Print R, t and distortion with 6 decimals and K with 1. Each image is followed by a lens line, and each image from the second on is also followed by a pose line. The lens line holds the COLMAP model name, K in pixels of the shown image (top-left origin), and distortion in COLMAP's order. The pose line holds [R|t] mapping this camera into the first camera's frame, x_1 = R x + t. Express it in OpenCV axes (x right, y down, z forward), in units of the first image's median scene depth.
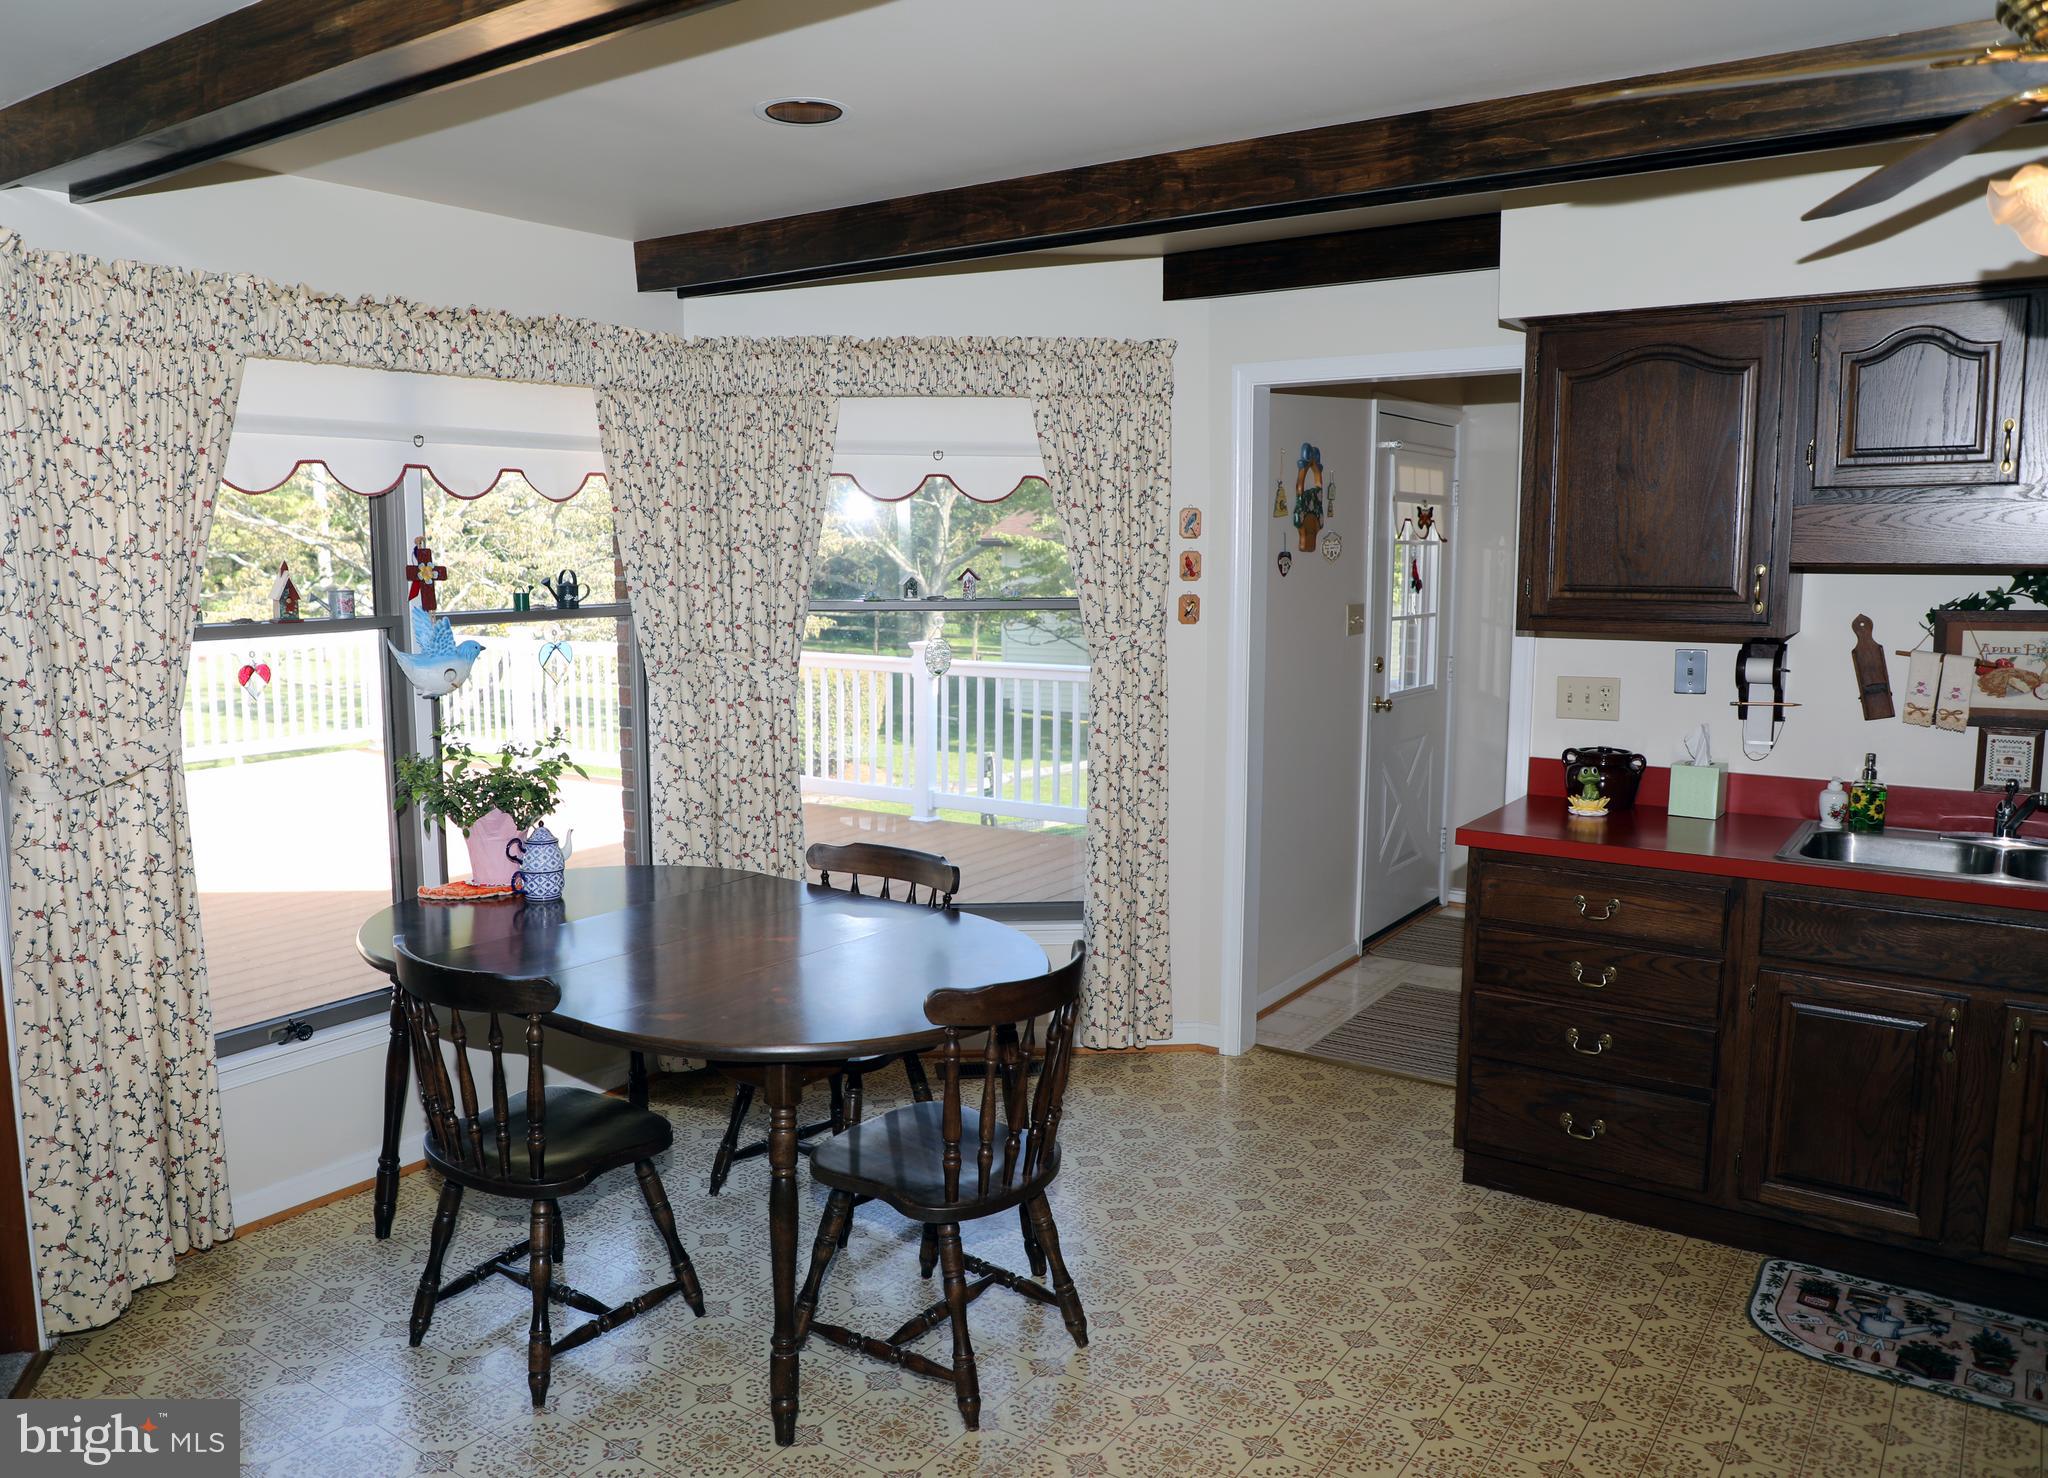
lens RADIAL K [[1536.9, 0, 1003.3], [0, 1536.9, 737.4], [0, 0, 1]] dist [-0.066274, 0.034165]
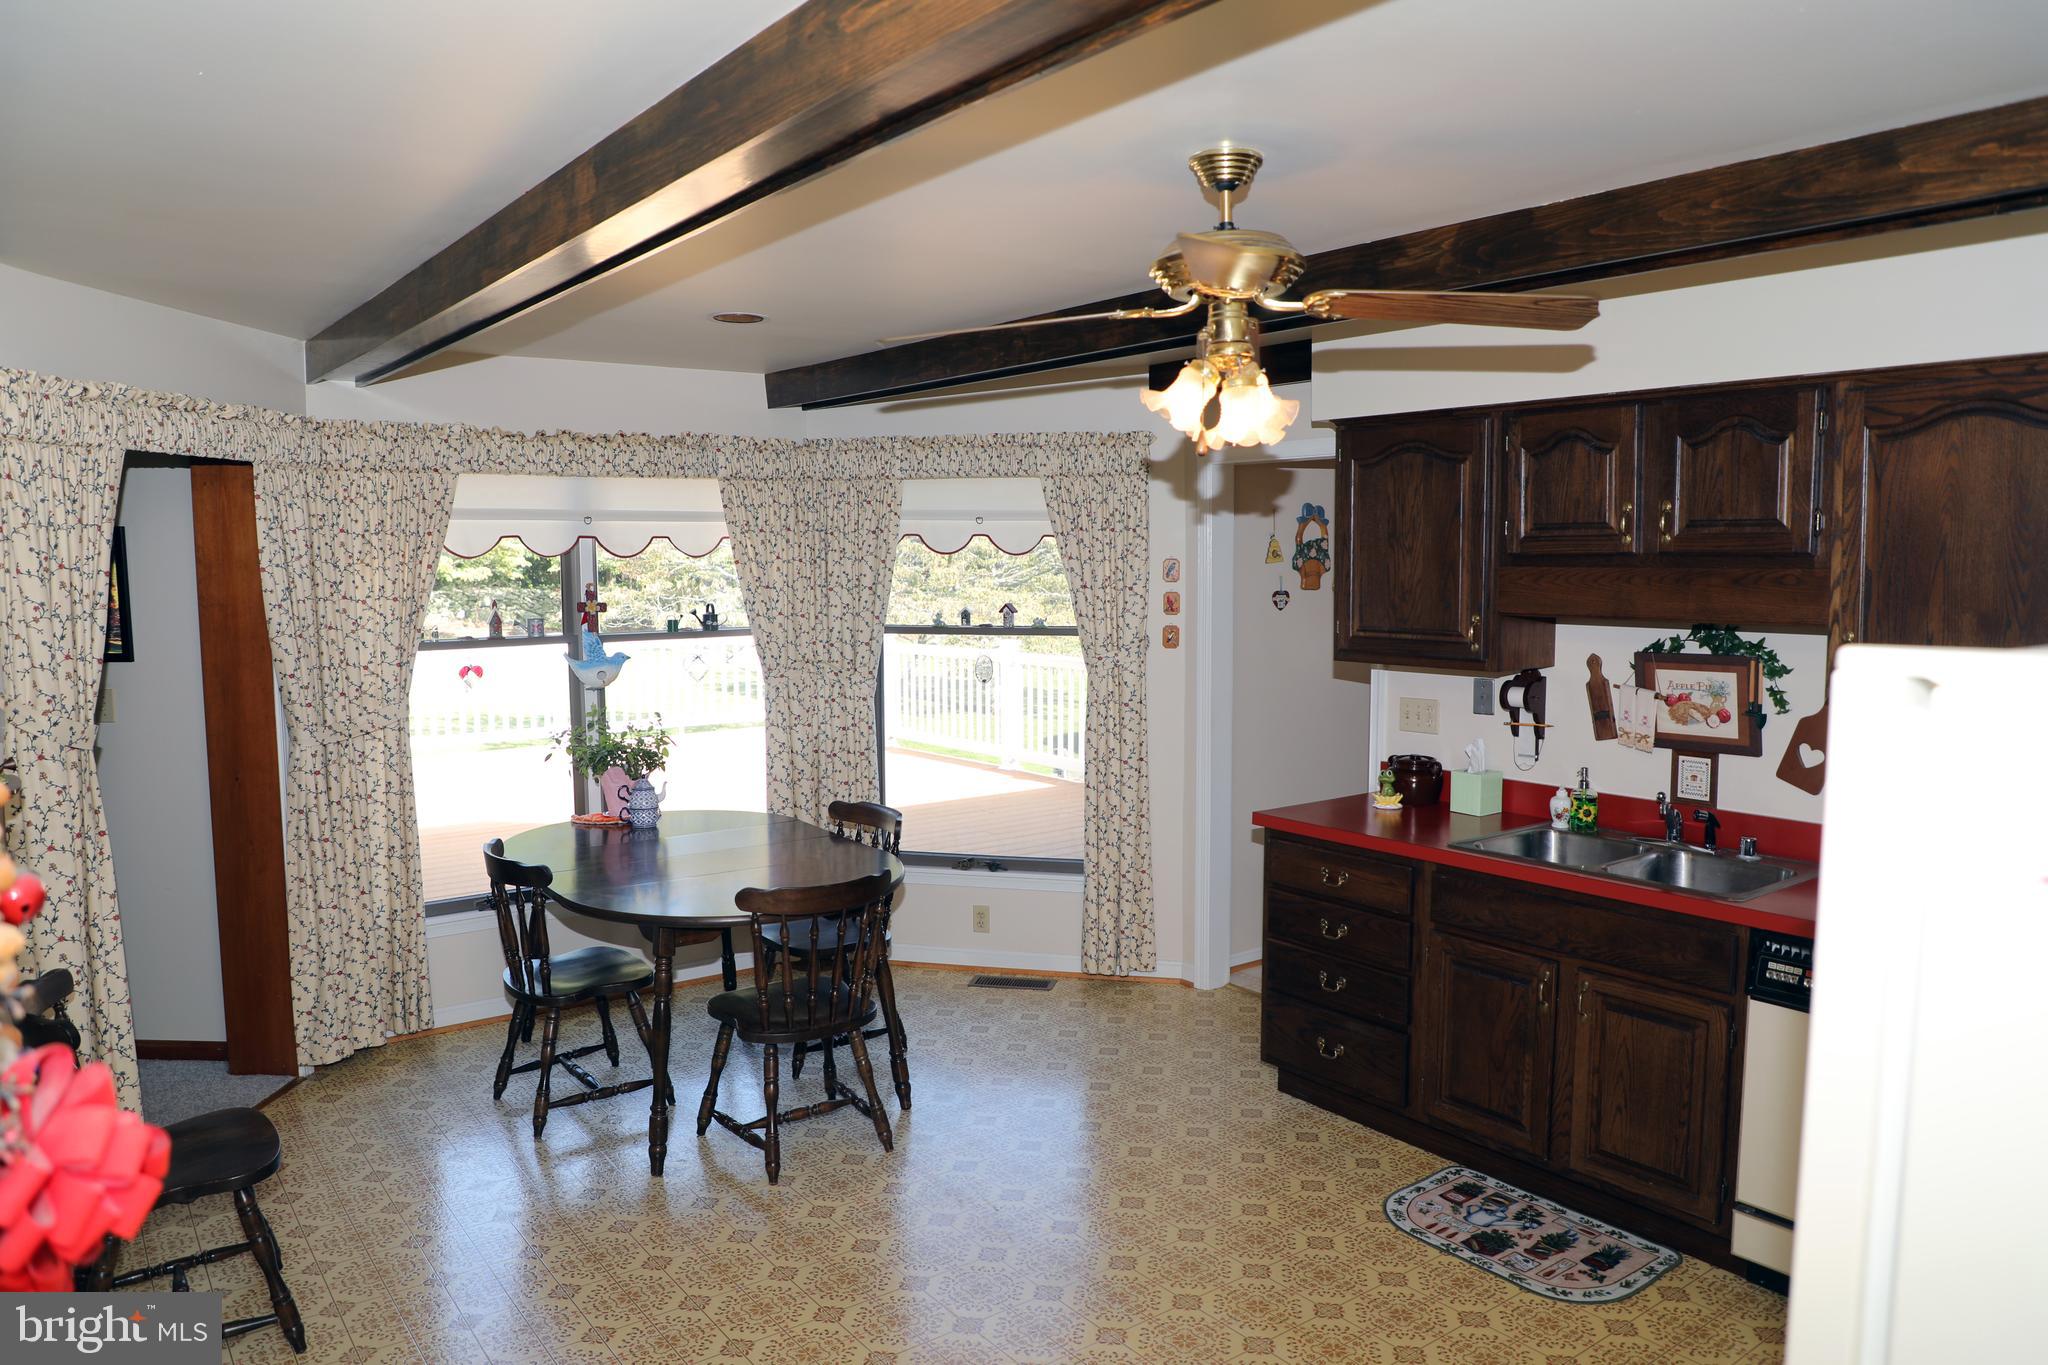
lens RADIAL K [[1388.9, 0, 1037.8], [0, 1388.9, 678.5], [0, 0, 1]] dist [-0.070104, 0.031243]
pose [[0.959777, 0.025163, -0.279634, 0.449744], [-0.035462, 0.998864, -0.031829, -0.010004], [0.278516, 0.040465, 0.959579, -0.193732]]
